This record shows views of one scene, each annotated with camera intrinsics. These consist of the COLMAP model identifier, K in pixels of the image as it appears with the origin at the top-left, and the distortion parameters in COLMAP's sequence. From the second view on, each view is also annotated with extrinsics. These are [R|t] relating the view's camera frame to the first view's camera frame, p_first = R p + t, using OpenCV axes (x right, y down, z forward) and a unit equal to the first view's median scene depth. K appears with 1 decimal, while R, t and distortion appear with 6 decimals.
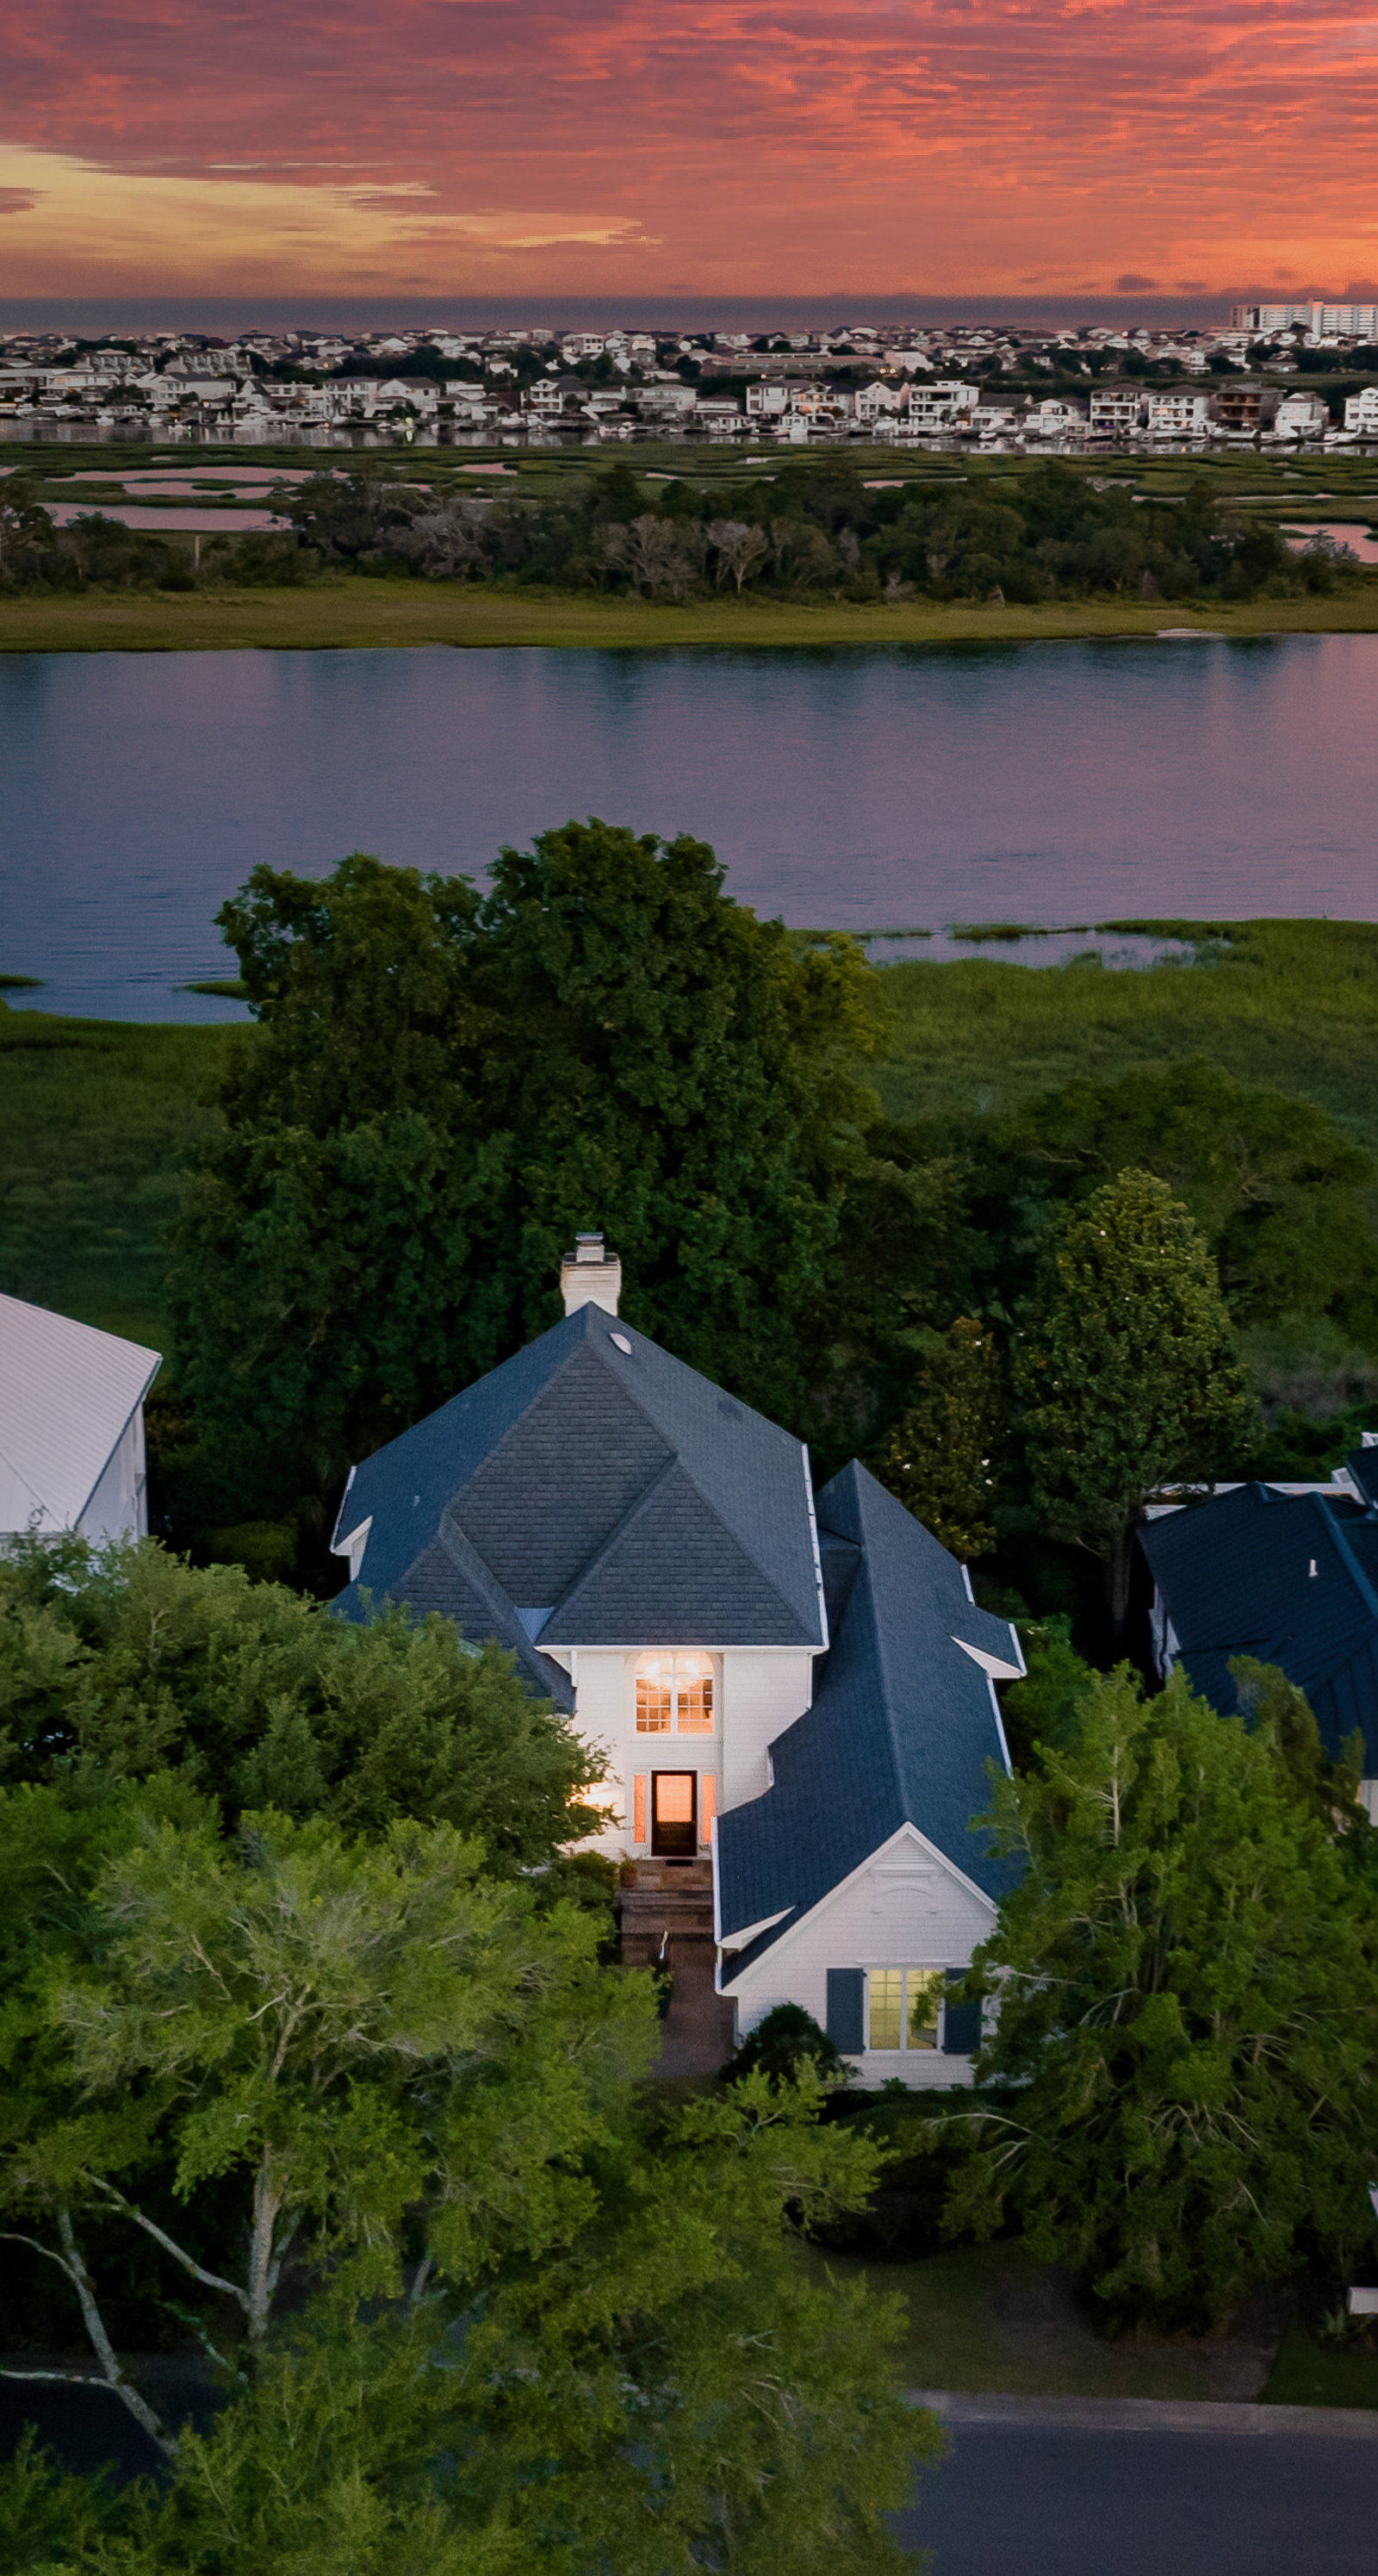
lens RADIAL K [[3674.2, 0, 665.9], [0, 3674.2, 1310.9], [0, 0, 1]] dist [0.005147, 0.000000]
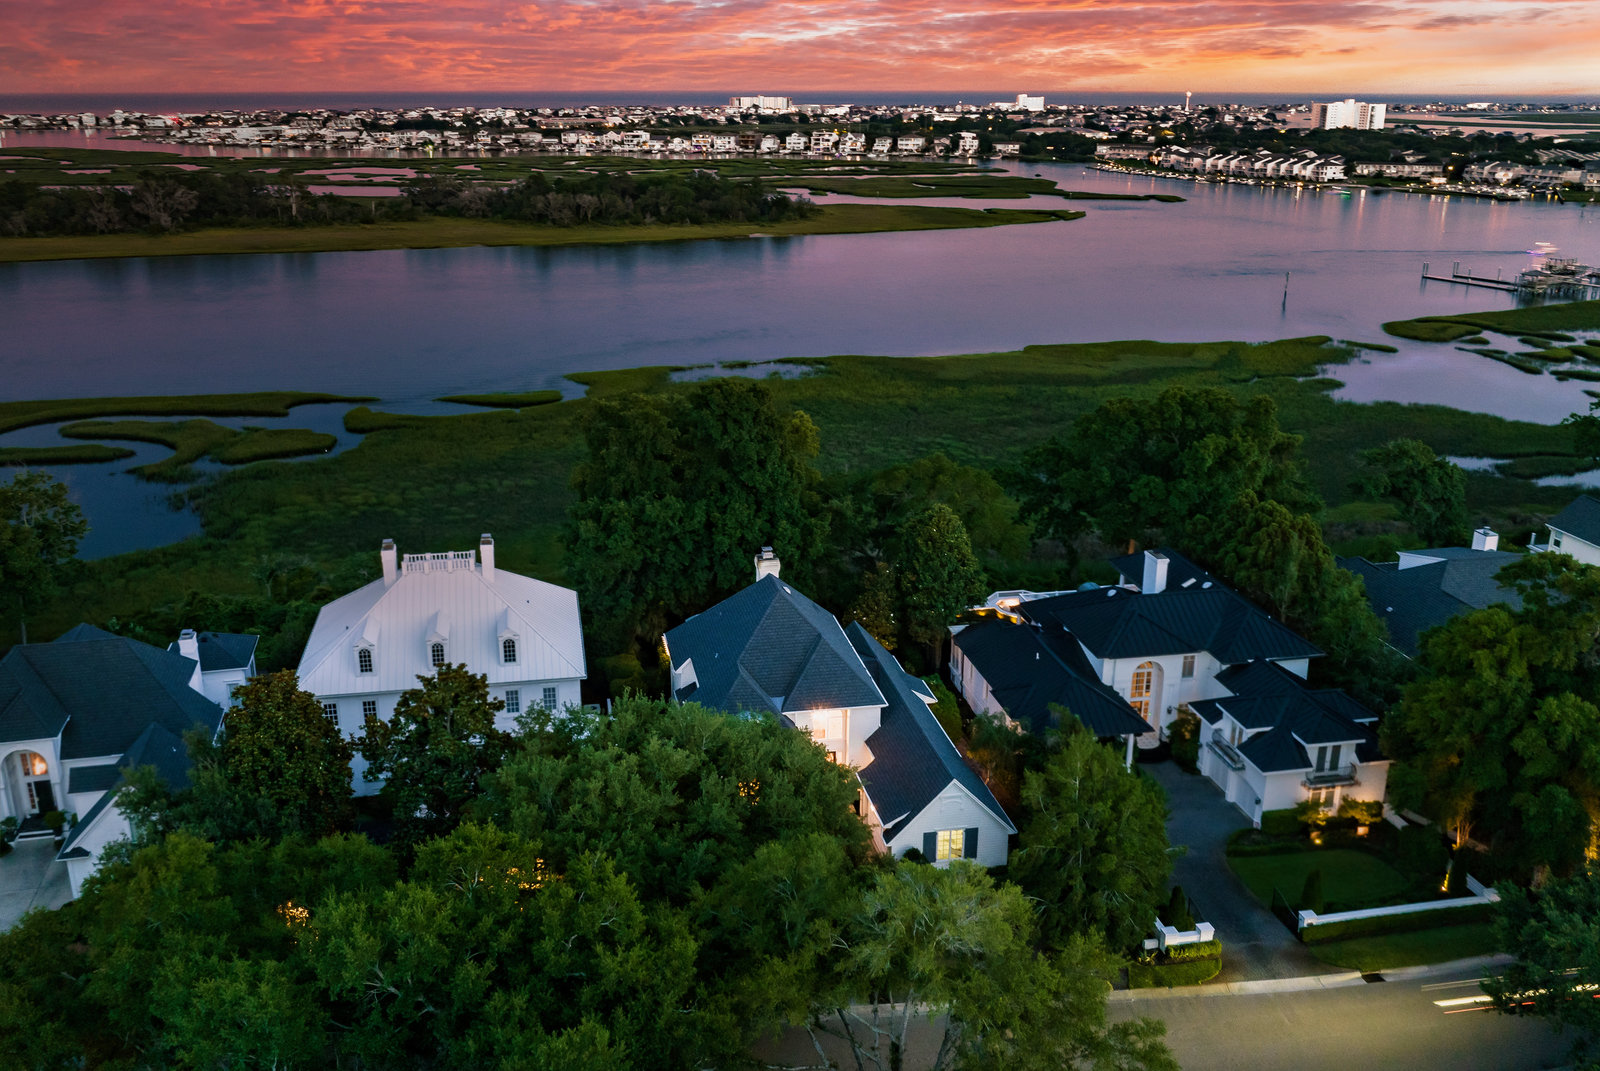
lens RADIAL K [[1361.1, 0, 778.7], [0, 1361.1, 531.8], [0, 0, 1]] dist [-0.011321, -0.021051]
pose [[0.982430, -0.055406, 0.178215, -0.165269], [0.047406, 0.997681, 0.048844, -0.070803], [-0.180508, -0.039538, 0.982779, 0.025497]]
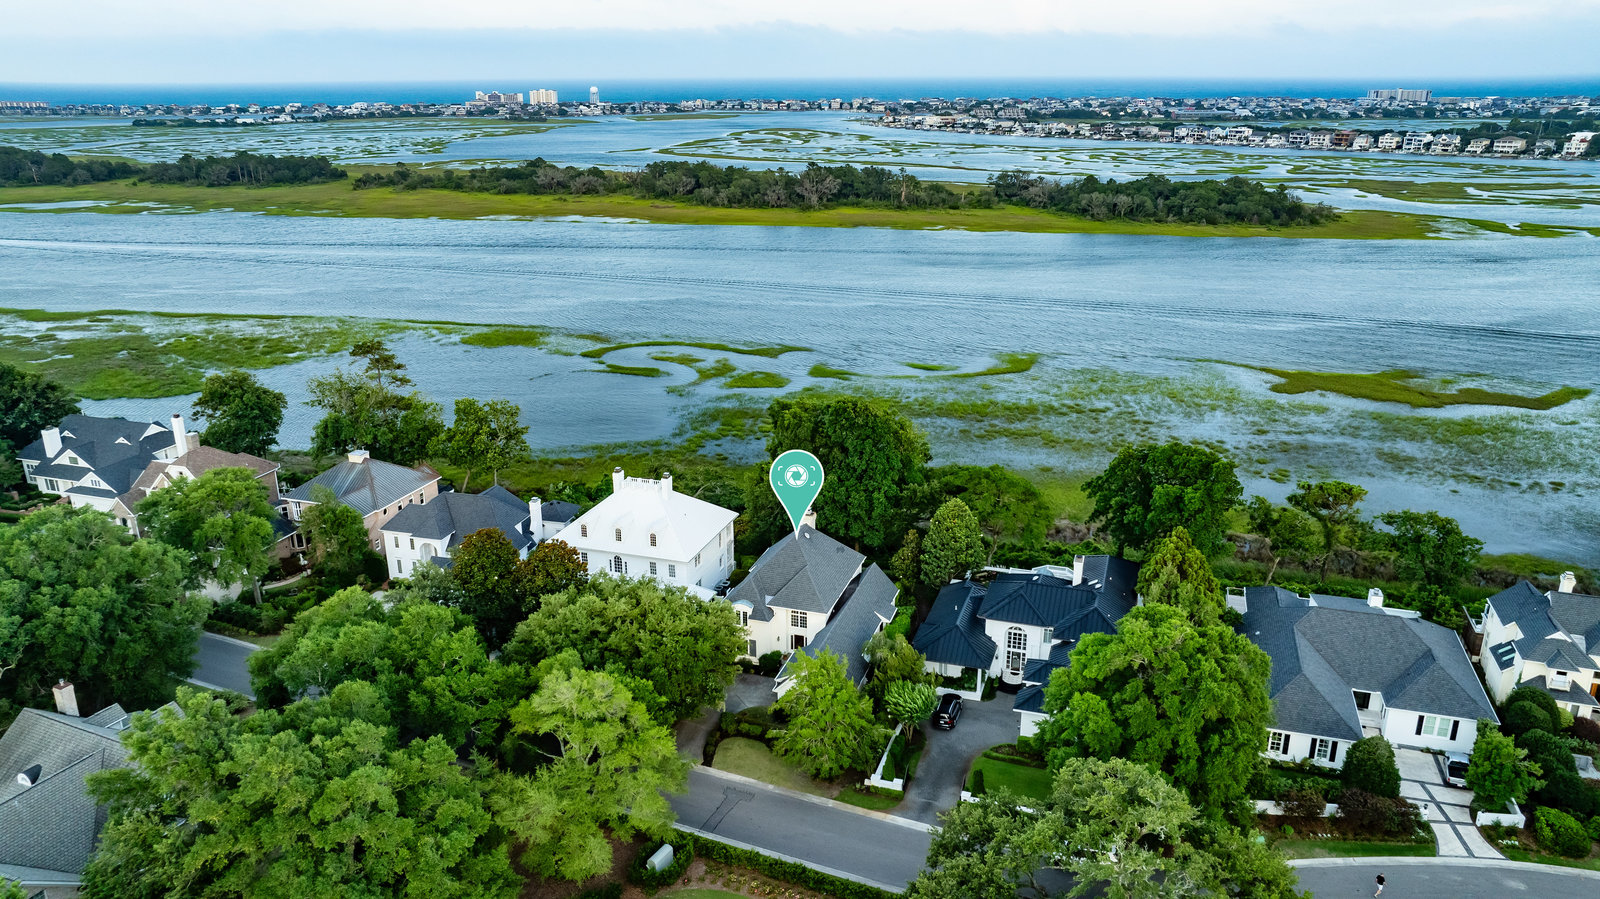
lens RADIAL K [[1128.4, 0, 798.7], [0, 1128.4, 452.8], [0, 0, 1]] dist [-0.032989, 0.029036]
pose [[0.950178, 0.097687, -0.296004, 0.317661], [-0.081165, 0.994404, 0.067631, -0.155668], [0.300954, -0.040236, 0.952789, -0.250257]]
